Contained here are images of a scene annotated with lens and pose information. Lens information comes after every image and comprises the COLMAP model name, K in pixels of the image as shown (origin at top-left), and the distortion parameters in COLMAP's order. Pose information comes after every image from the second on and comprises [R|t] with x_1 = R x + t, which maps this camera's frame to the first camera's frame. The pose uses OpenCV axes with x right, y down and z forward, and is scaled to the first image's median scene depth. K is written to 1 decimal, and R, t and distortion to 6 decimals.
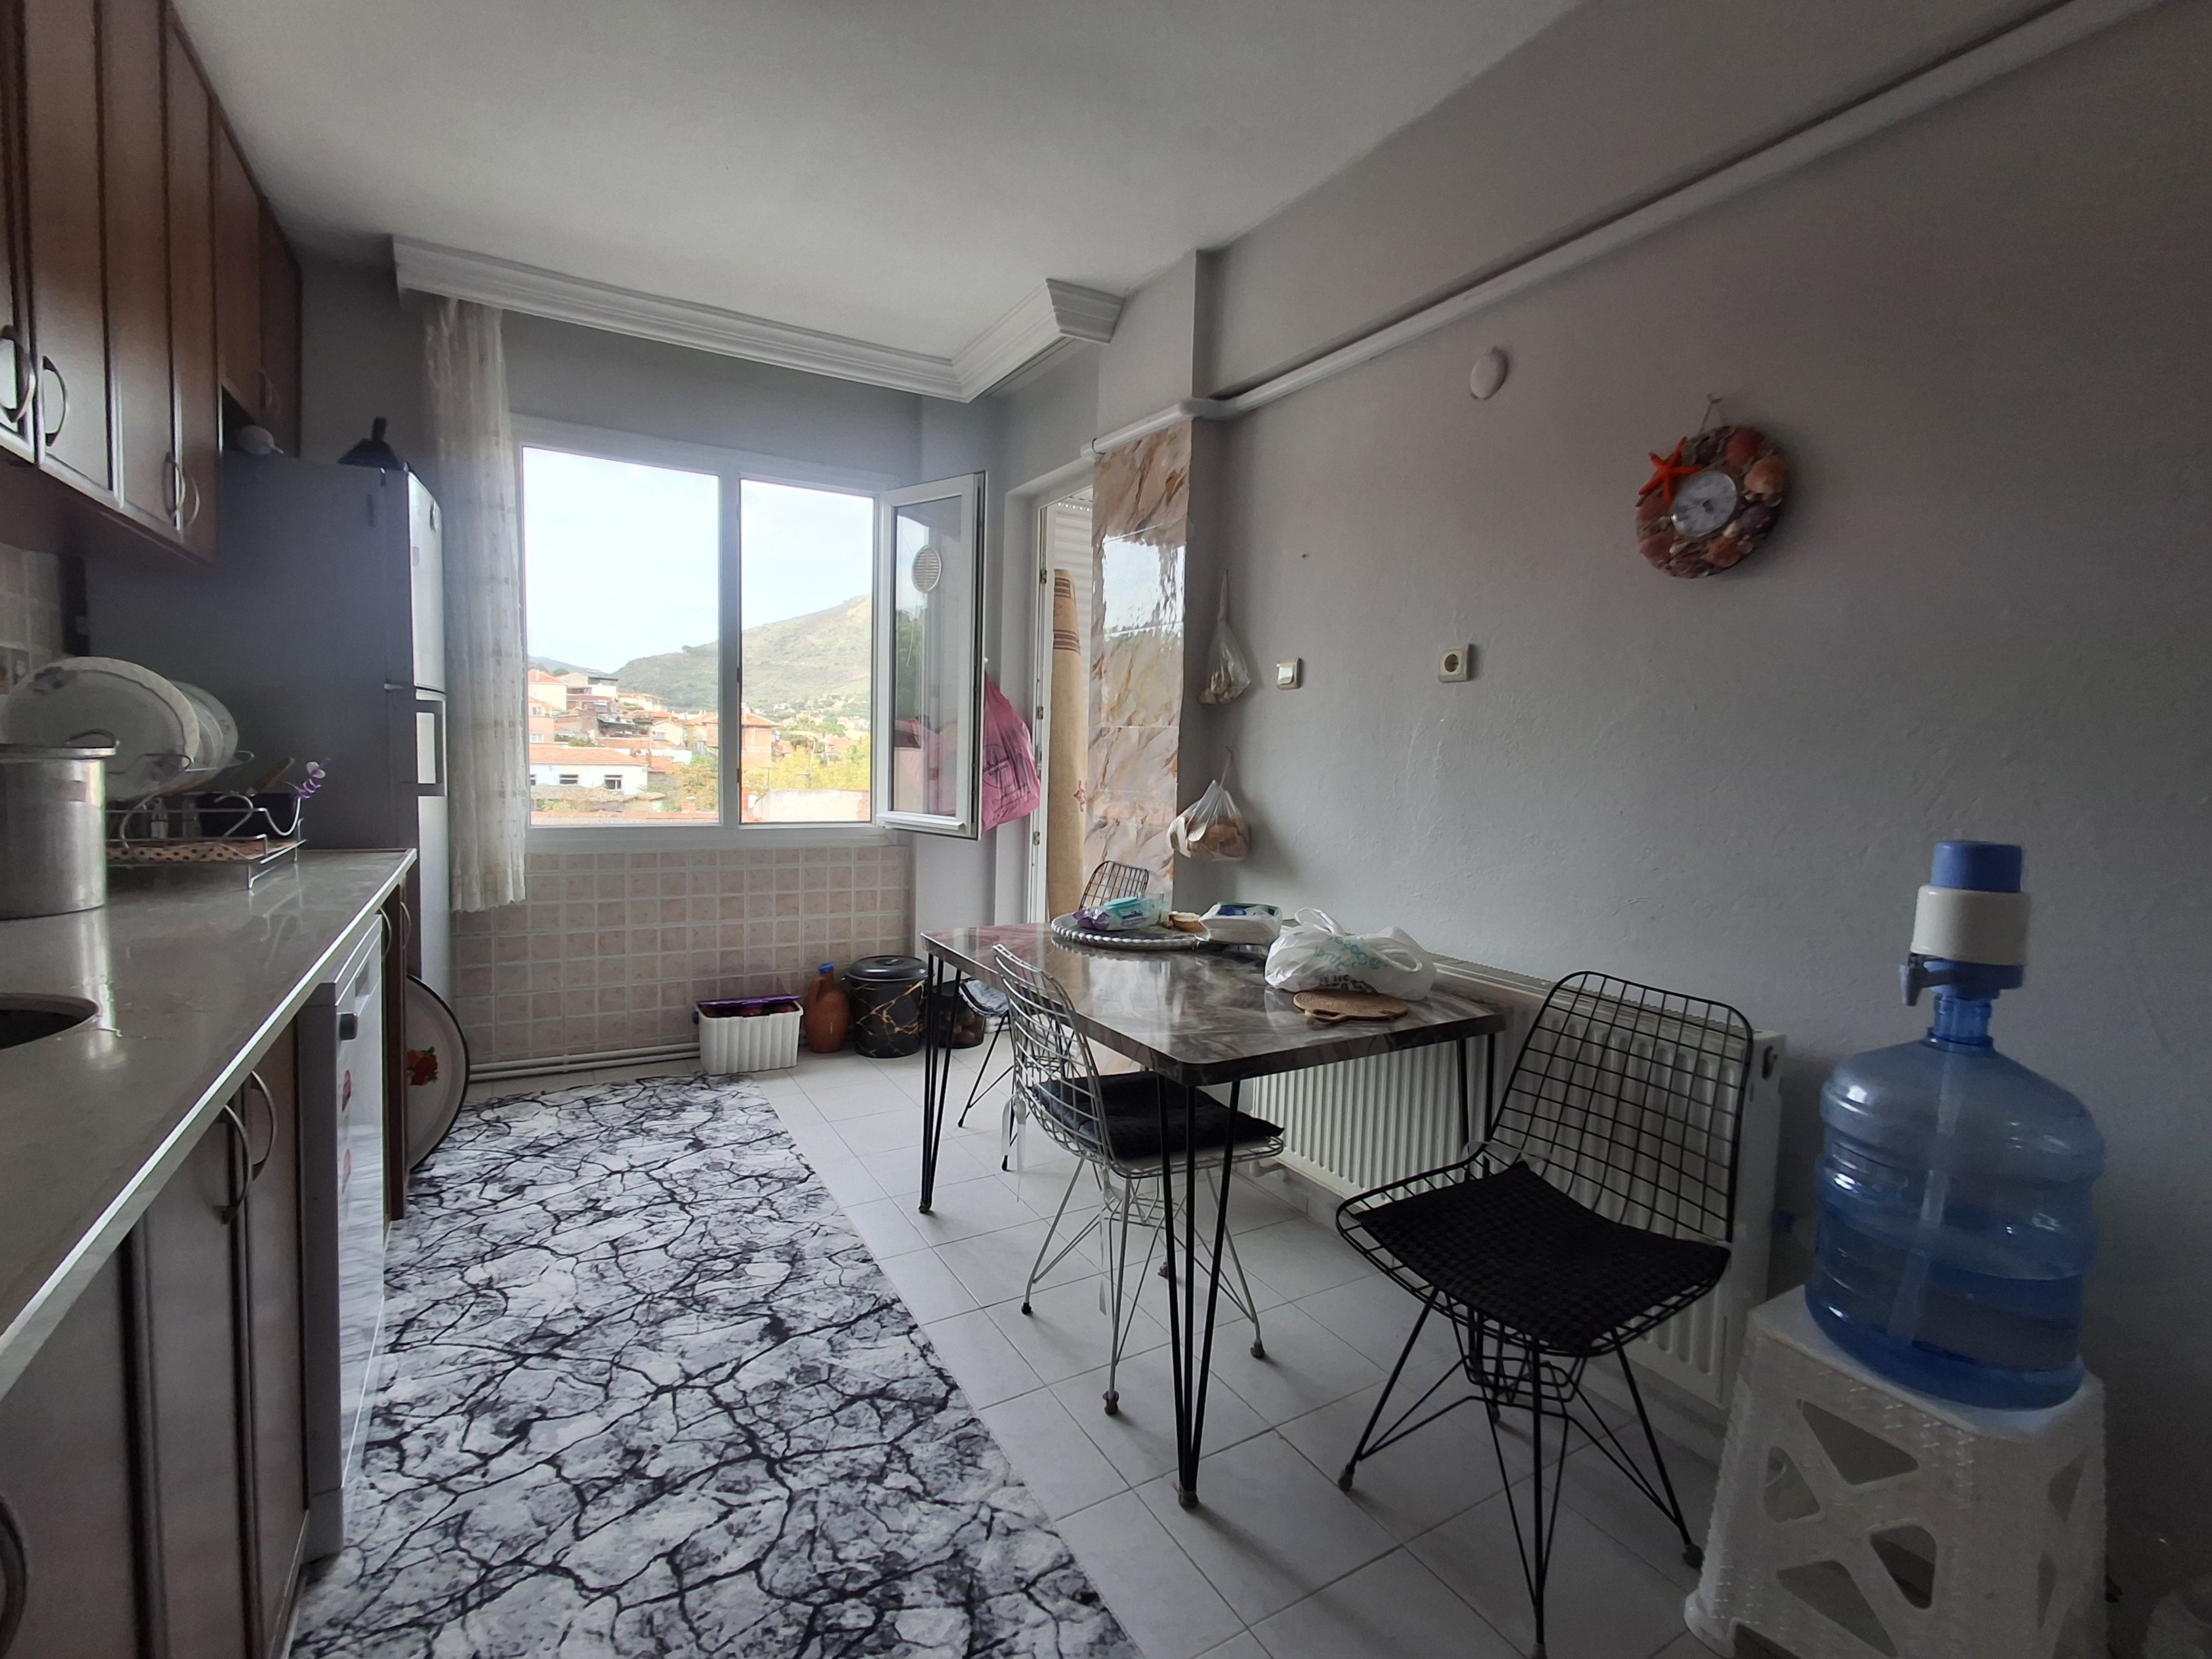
lens RADIAL K [[1003.7, 0, 1117.4], [0, 1003.7, 841.2], [0, 0, 1]] dist [0.008260, -0.004246]
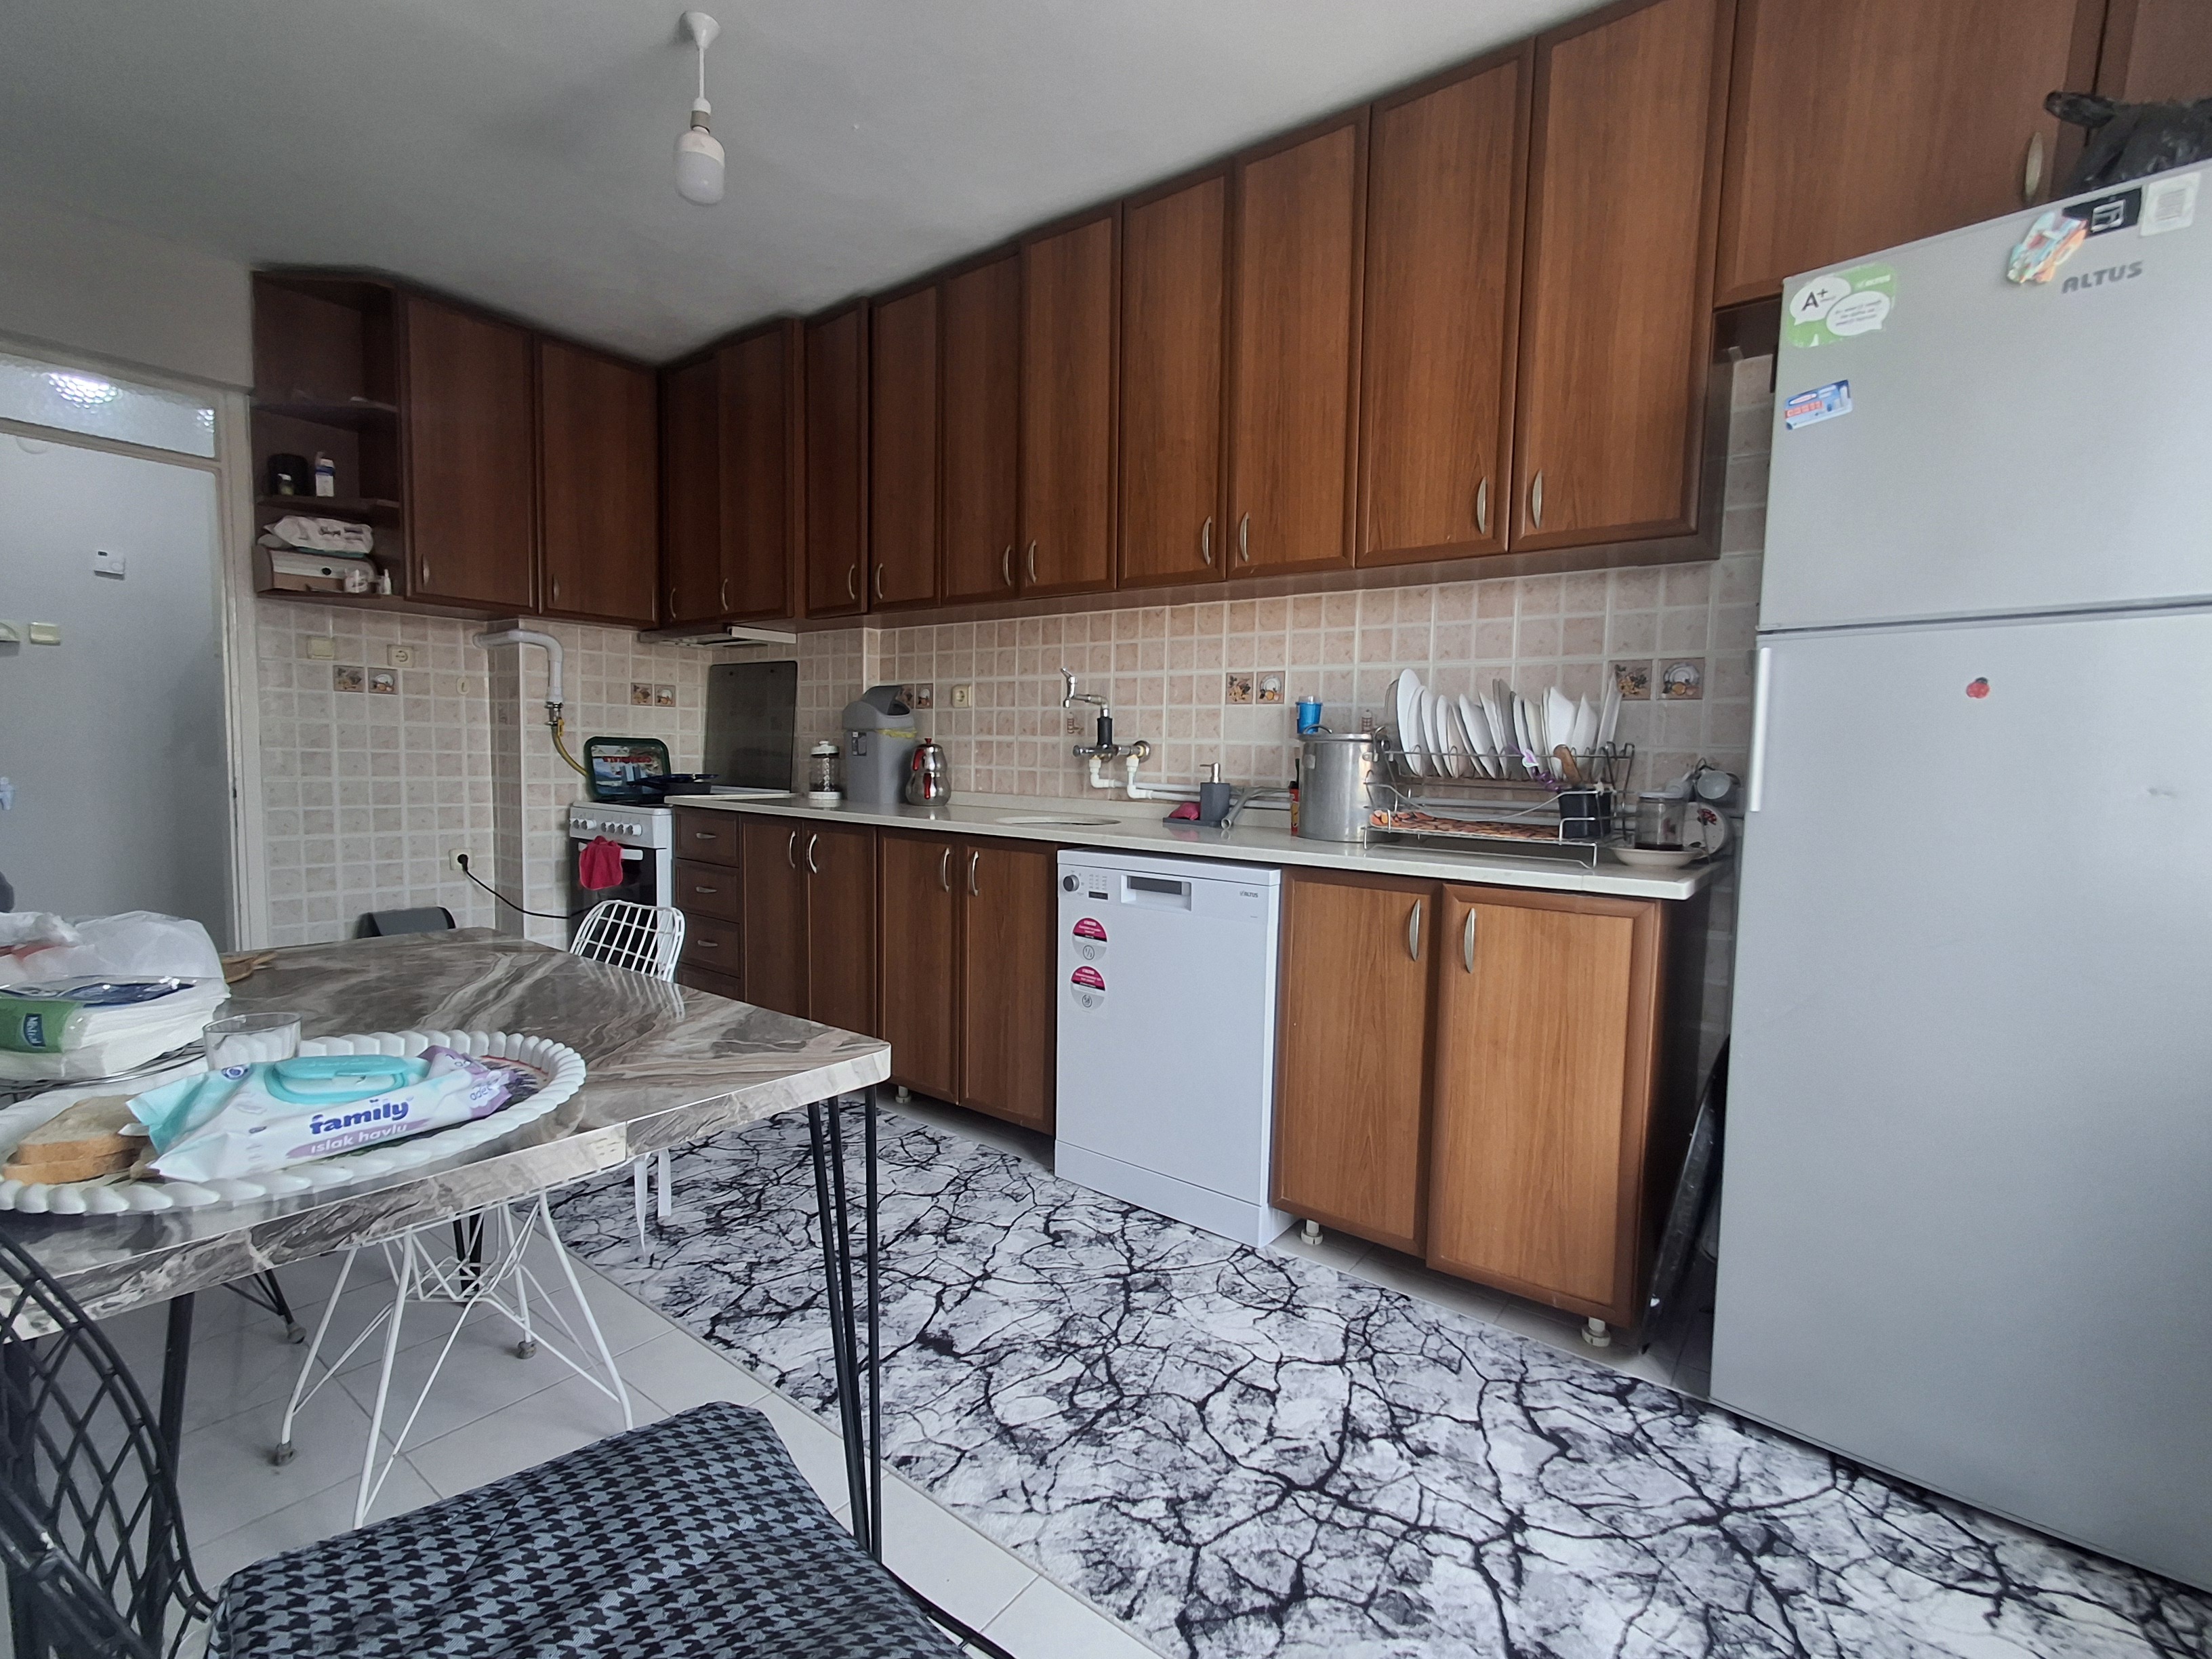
lens RADIAL K [[1003.7, 0, 1115.2], [0, 1003.7, 818.8], [0, 0, 1]] dist [0.008260, -0.004246]
pose [[-0.925243, -0.028181, -0.378327, -0.111198], [-0.086093, 0.986817, 0.137044, -0.096352], [0.369478, 0.159371, -0.915471, 1.519883]]
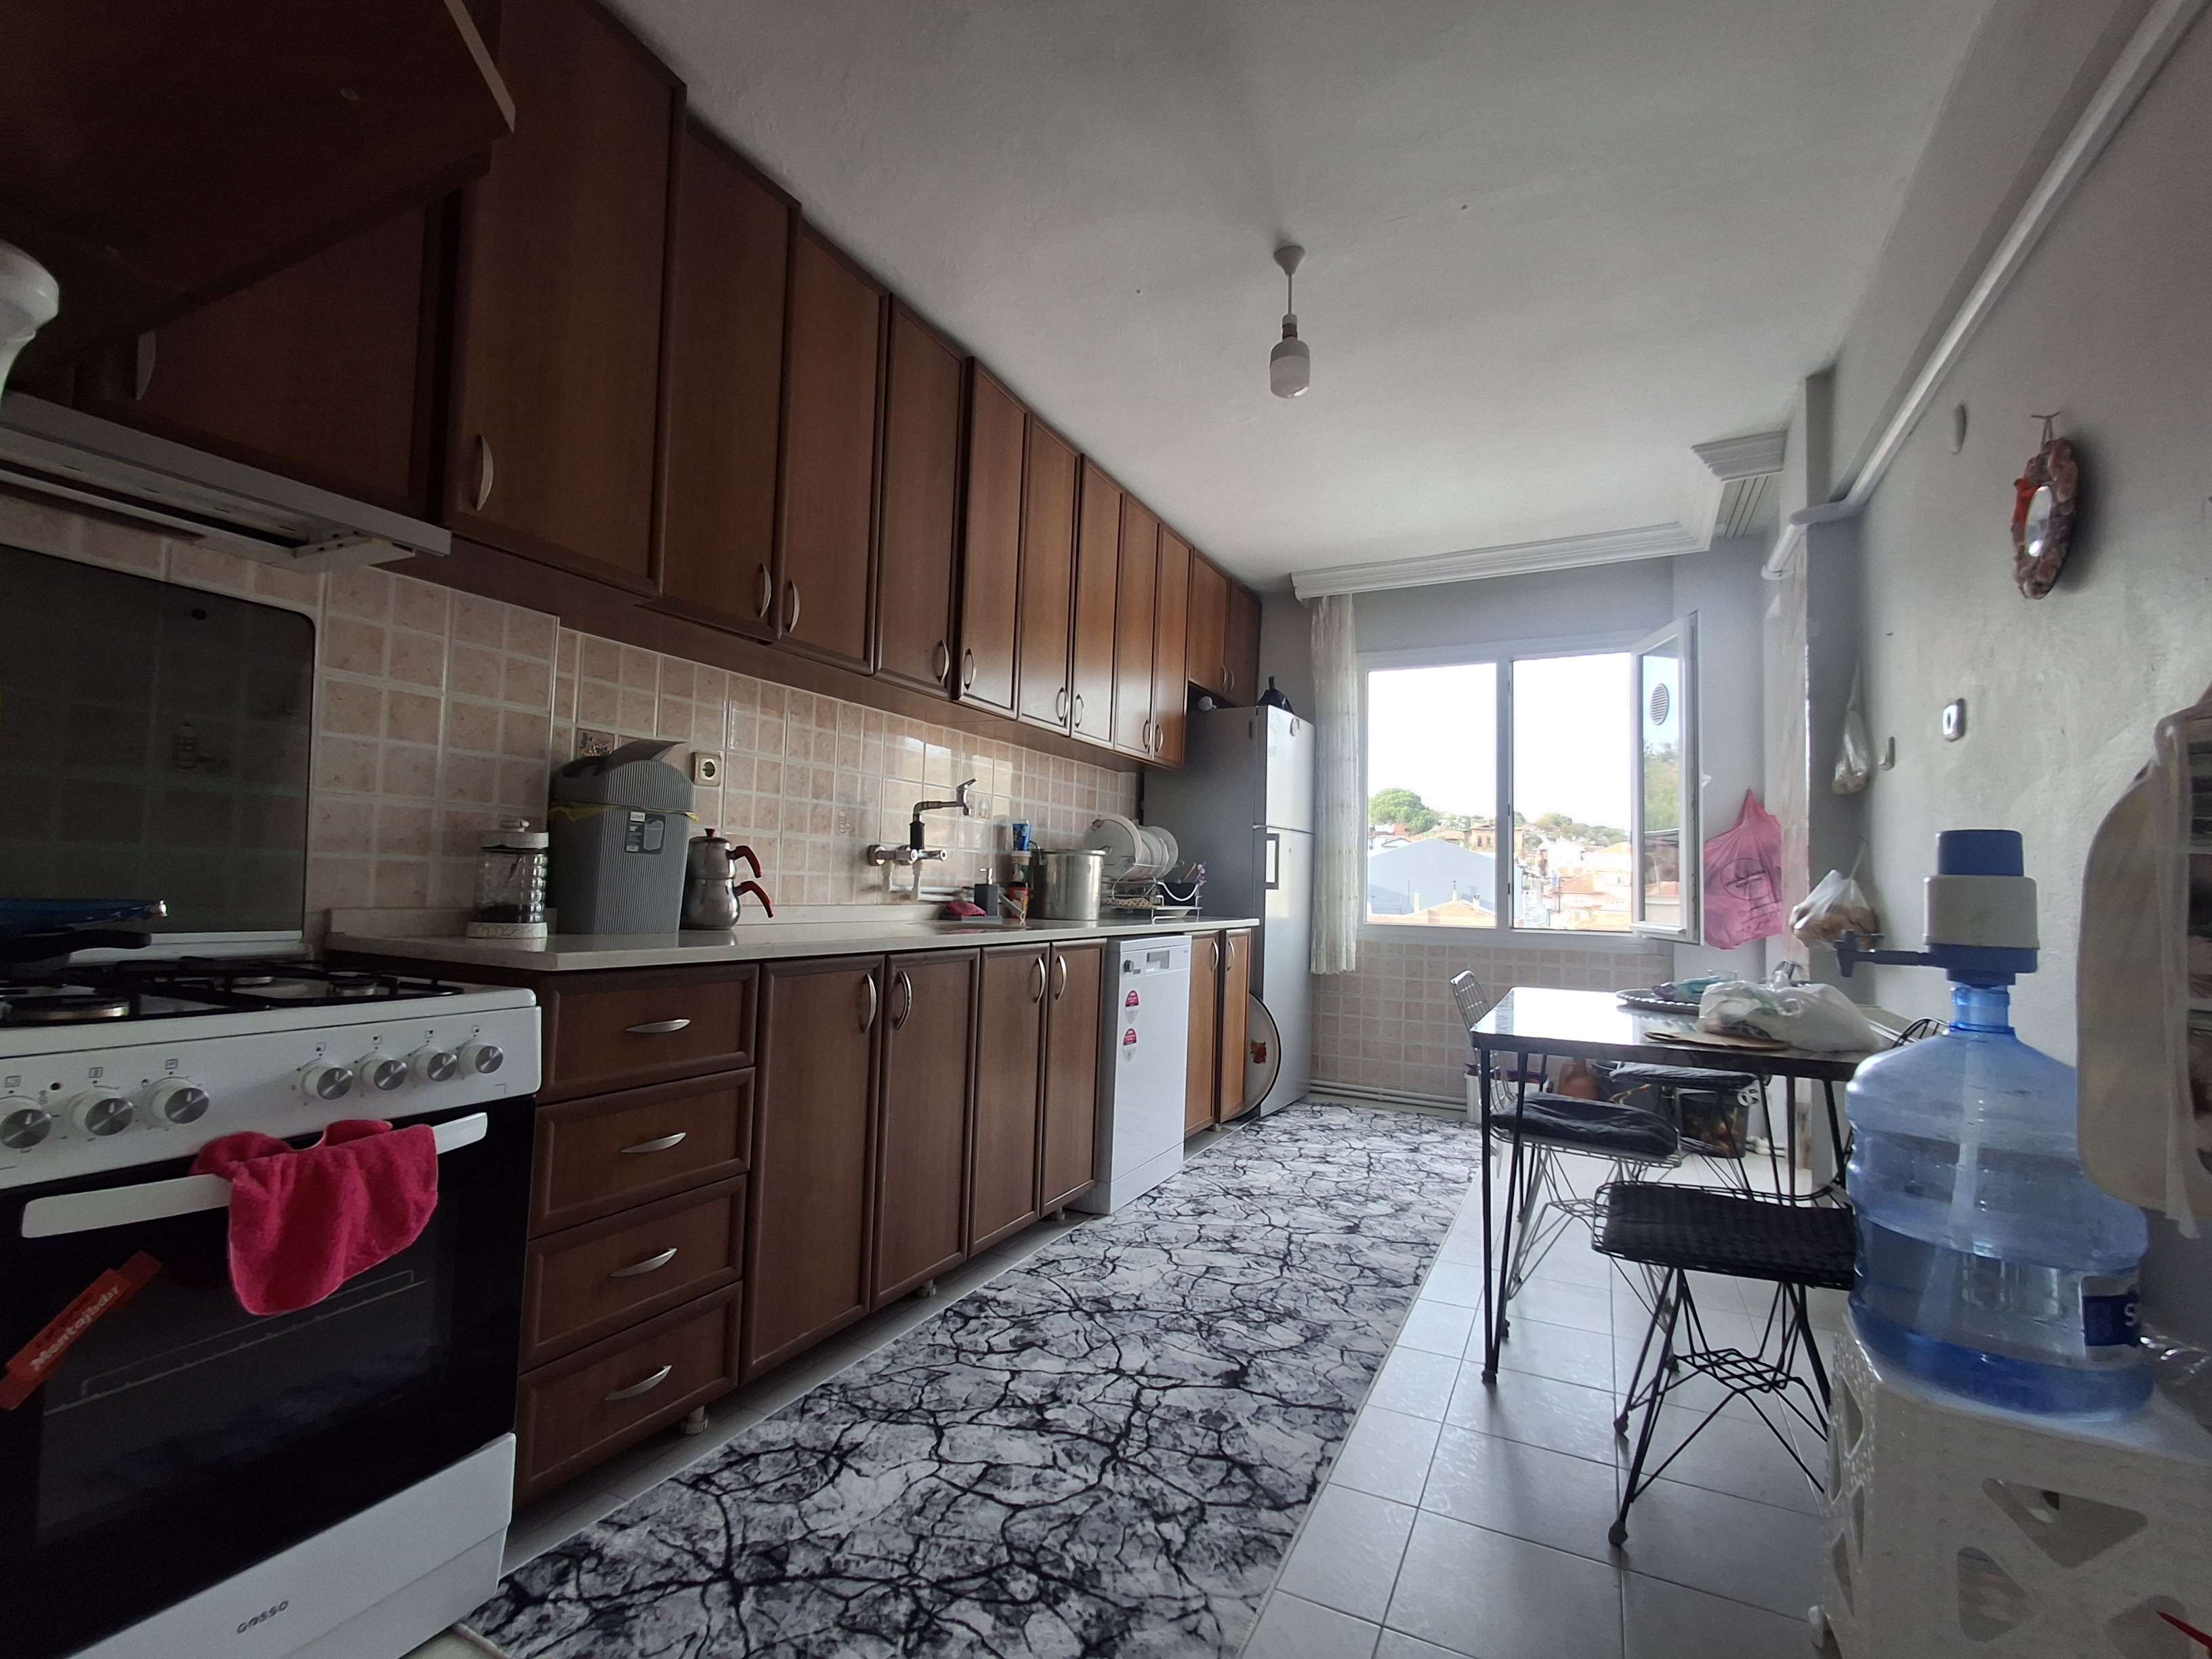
lens RADIAL K [[1003.7, 0, 1113.8], [0, 1003.7, 828.8], [0, 0, 1]] dist [0.008260, -0.004246]
pose [[0.544990, -0.065490, -0.835881, 0.628904], [-0.085968, 0.987326, -0.133406, 0.109829], [0.834024, 0.144564, 0.532452, -0.140594]]
